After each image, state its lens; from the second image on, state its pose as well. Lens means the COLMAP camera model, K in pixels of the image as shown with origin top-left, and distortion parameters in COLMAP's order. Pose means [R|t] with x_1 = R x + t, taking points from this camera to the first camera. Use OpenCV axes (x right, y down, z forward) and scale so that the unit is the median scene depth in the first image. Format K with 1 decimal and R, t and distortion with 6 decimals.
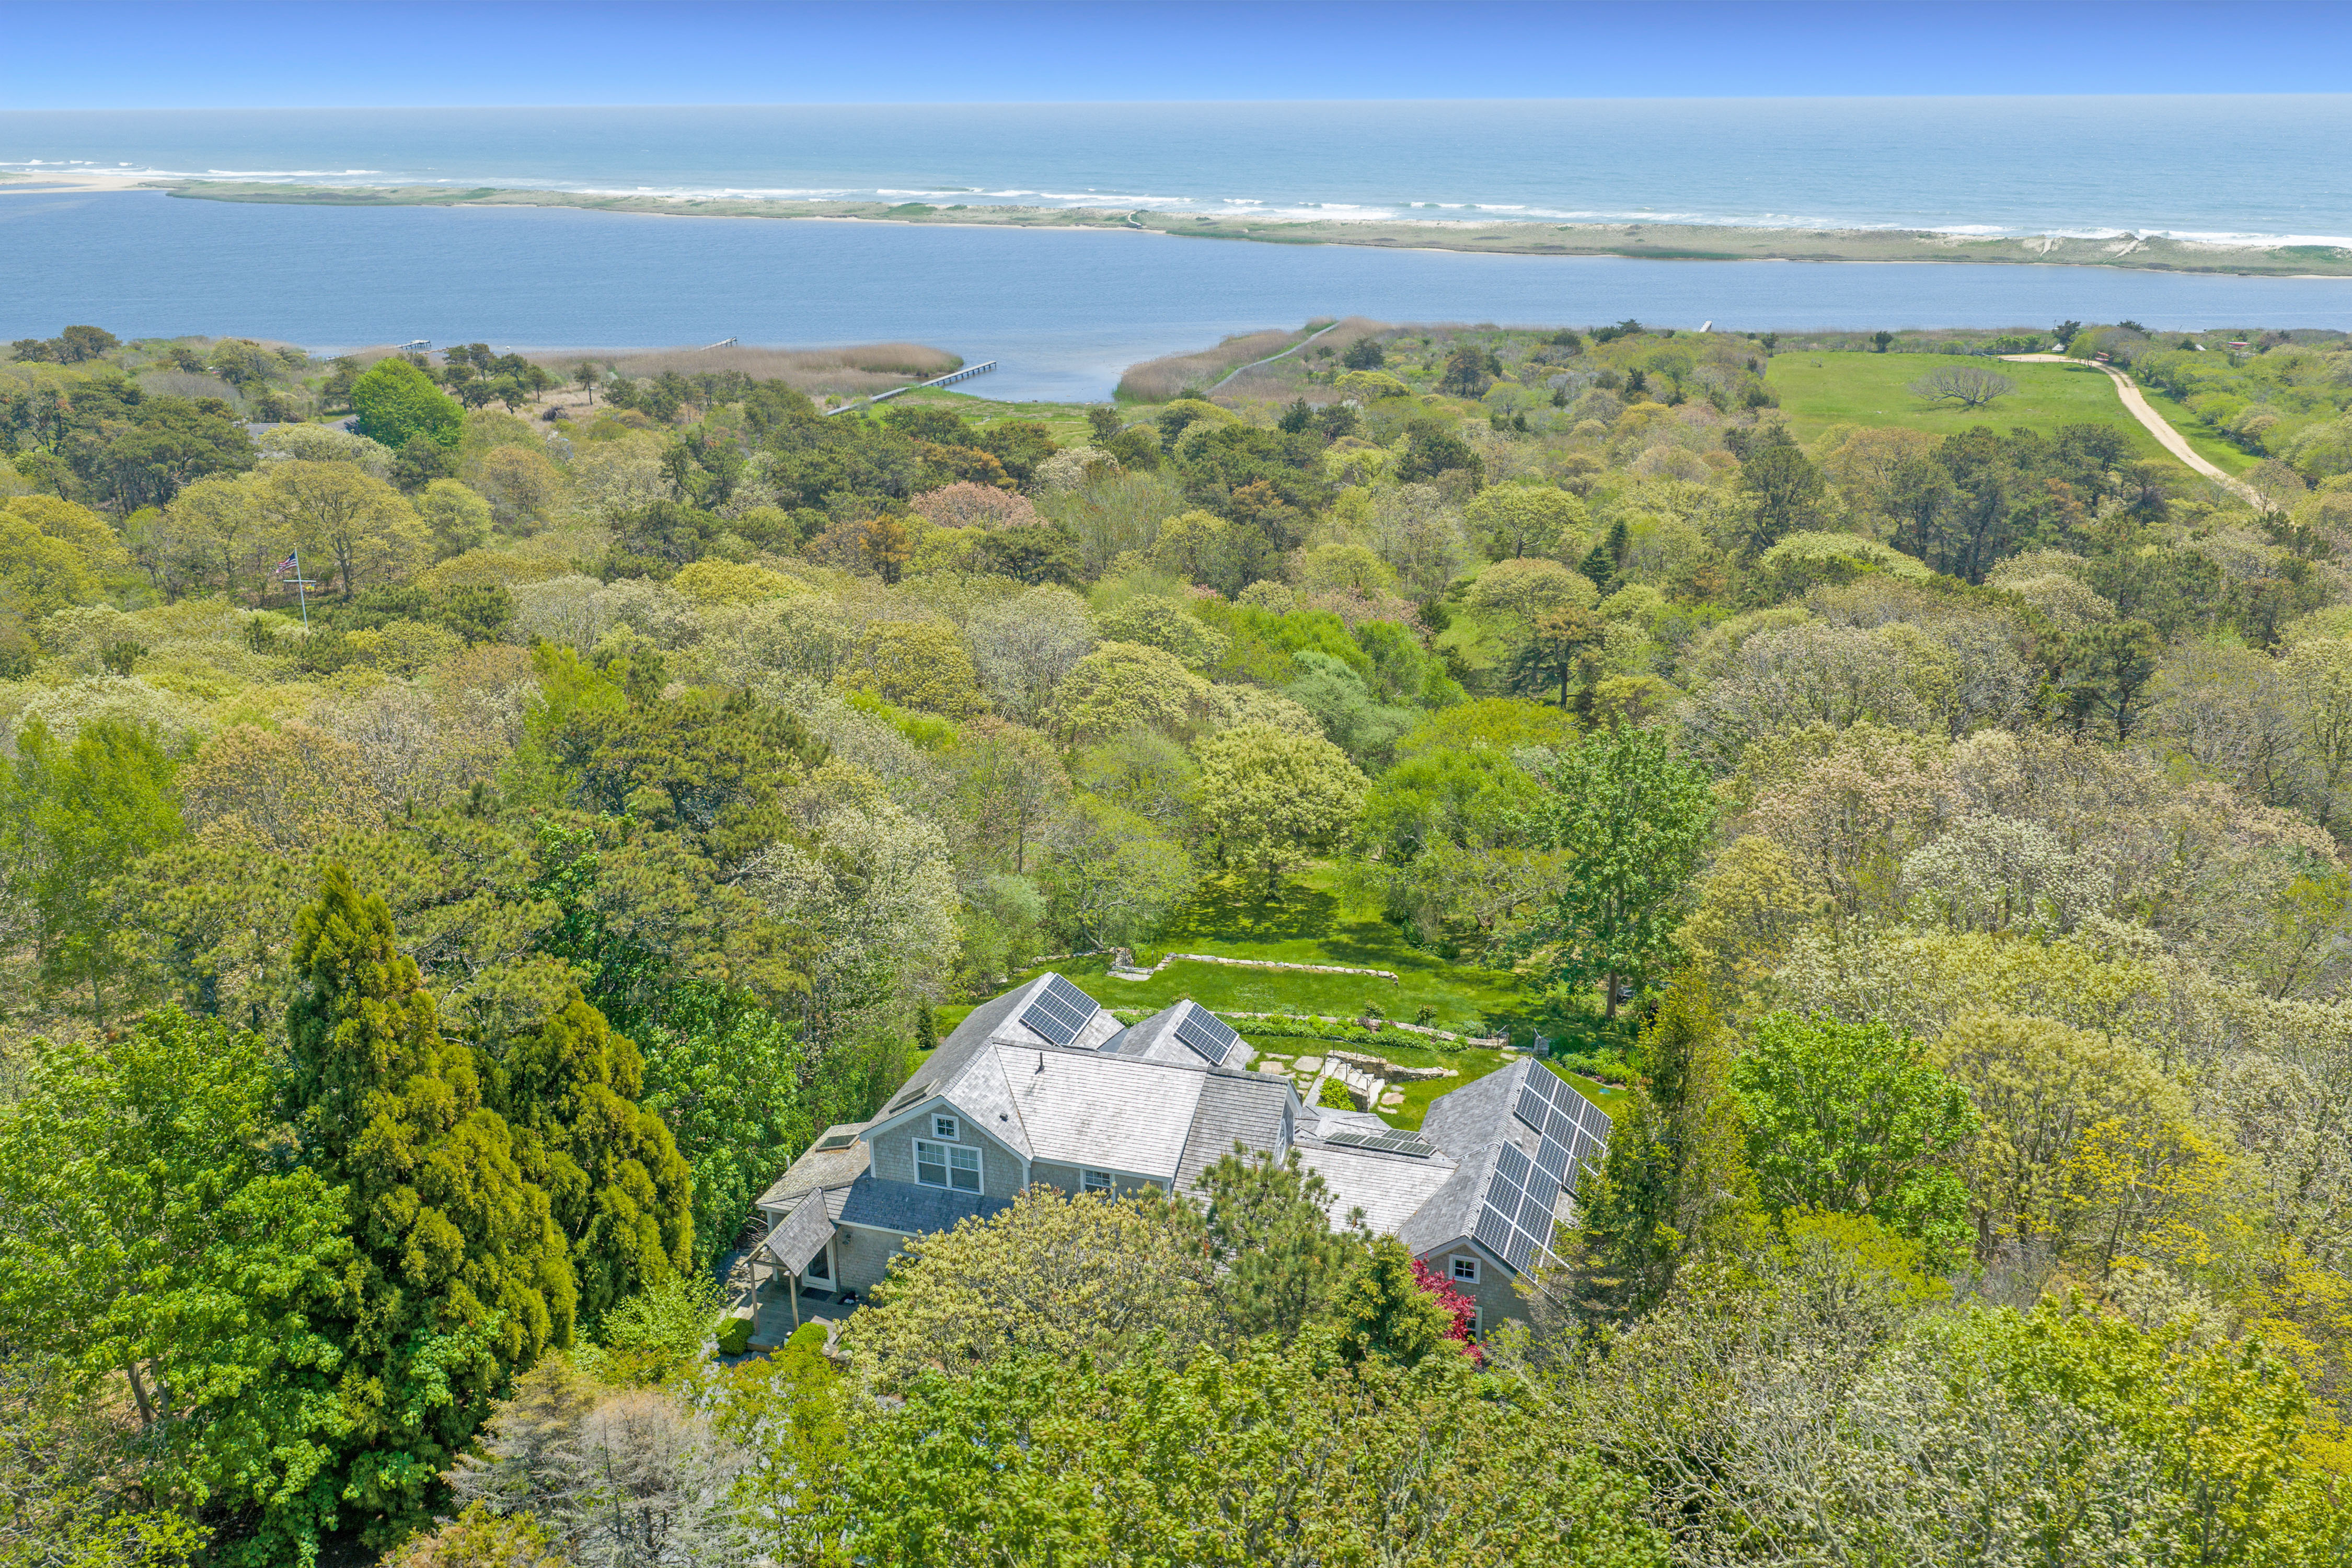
lens RADIAL K [[2035.2, 0, 1176.0], [0, 2035.2, 784.0], [0, 0, 1]] dist [0.007102, -0.015848]
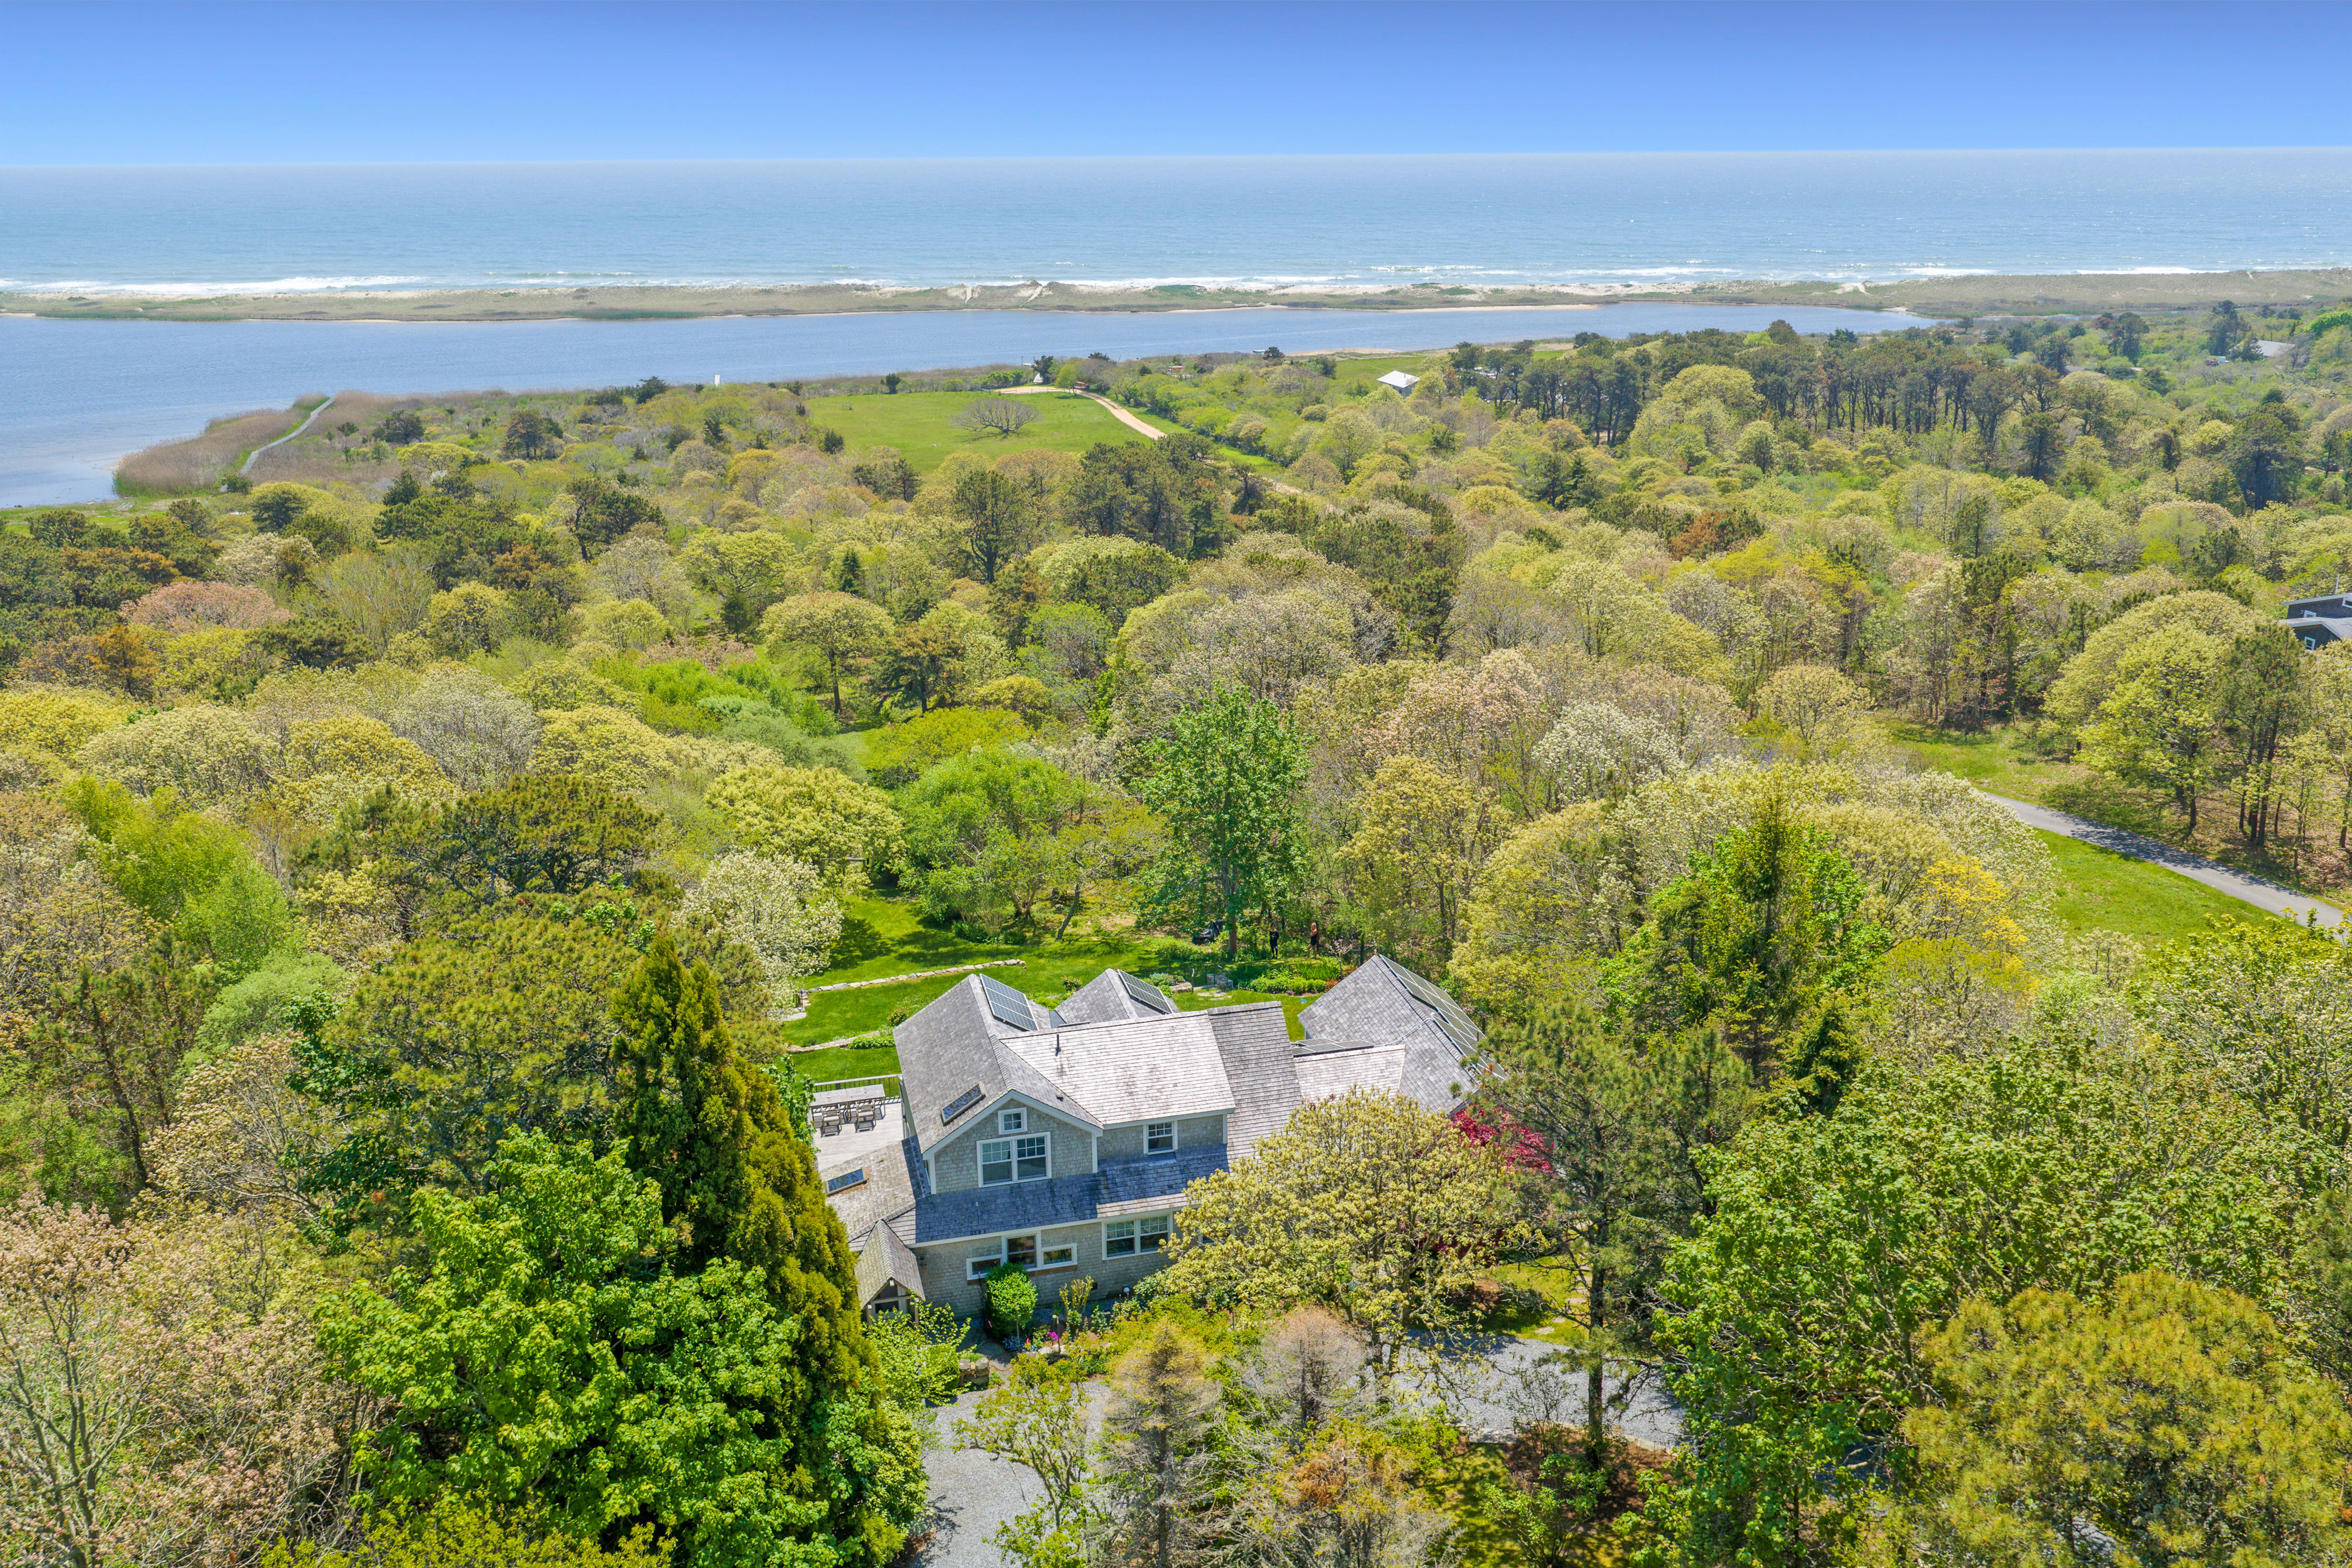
lens RADIAL K [[2035.2, 0, 1176.0], [0, 2035.2, 784.0], [0, 0, 1]] dist [0.007102, -0.015848]
pose [[0.839556, -0.159192, 0.519427, -0.122215], [0.175578, 0.984303, 0.017877, -0.000662], [-0.514119, 0.076192, 0.854328, 0.014639]]
